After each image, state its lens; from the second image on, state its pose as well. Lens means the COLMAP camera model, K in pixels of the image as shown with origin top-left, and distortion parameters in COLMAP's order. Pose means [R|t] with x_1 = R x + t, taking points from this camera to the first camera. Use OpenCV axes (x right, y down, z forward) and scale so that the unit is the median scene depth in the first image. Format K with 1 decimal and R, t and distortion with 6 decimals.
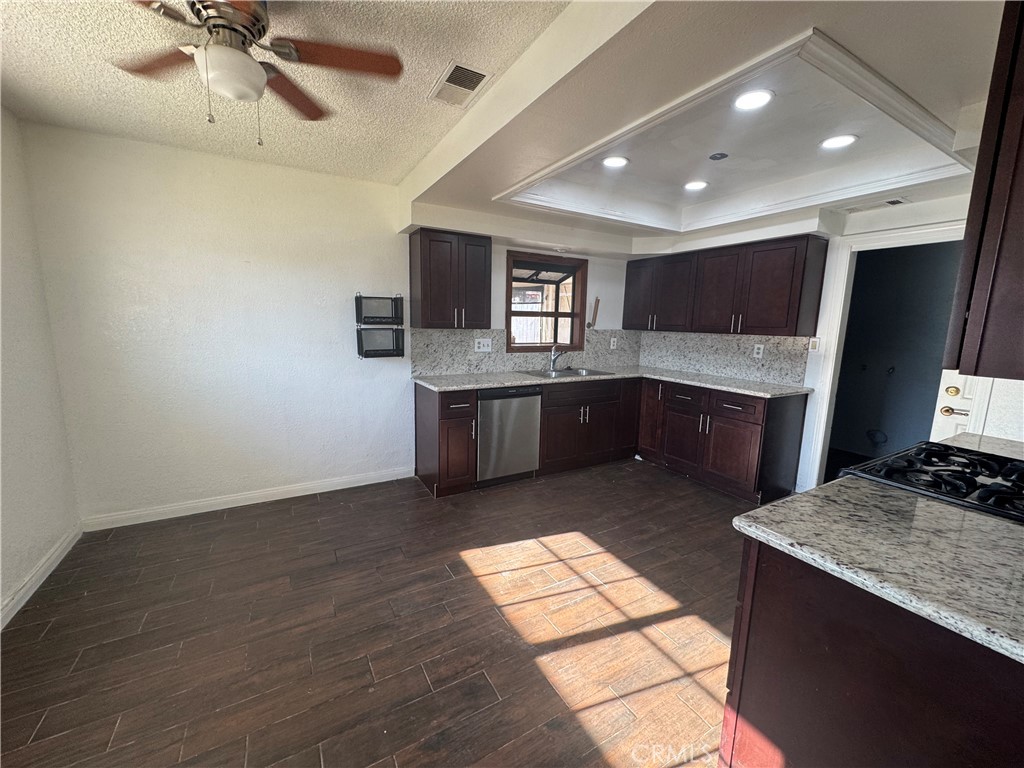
lens RADIAL K [[409.3, 0, 512.8], [0, 409.3, 383.5], [0, 0, 1]] dist [-0.003683, 0.000395]
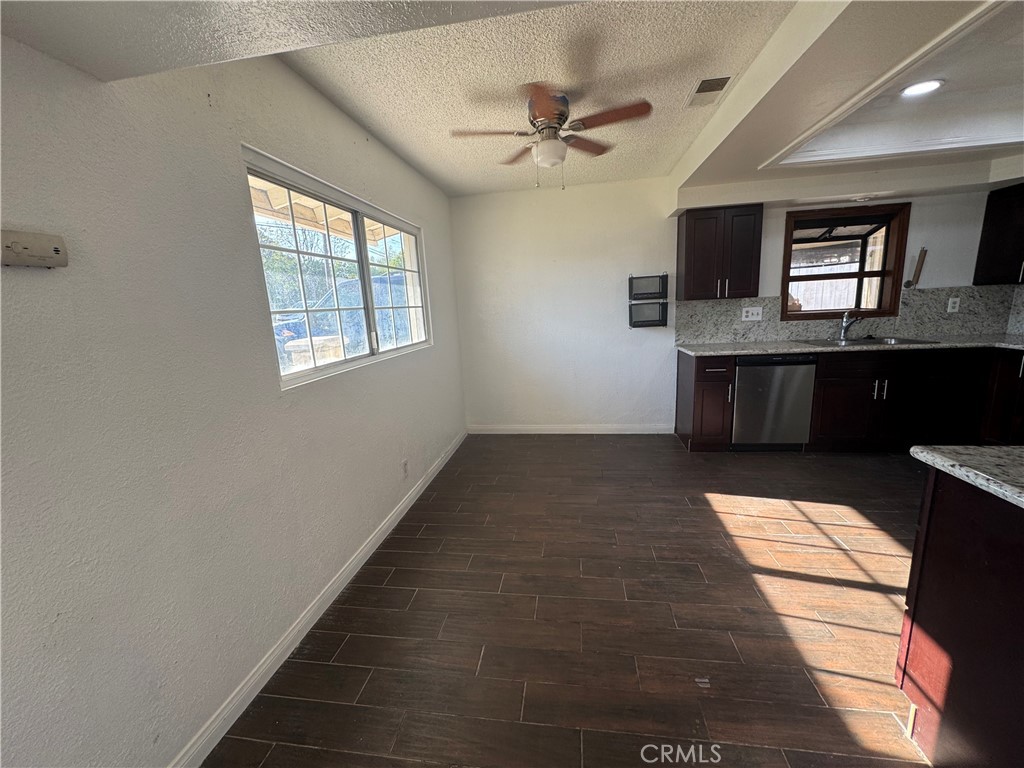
lens RADIAL K [[409.3, 0, 512.3], [0, 409.3, 384.8], [0, 0, 1]] dist [-0.003683, 0.000395]
pose [[0.780943, 0.059831, -0.621731, 0.131479], [-0.026983, 0.997704, 0.062118, 0.042612], [0.624020, -0.031735, 0.780764, -0.194820]]
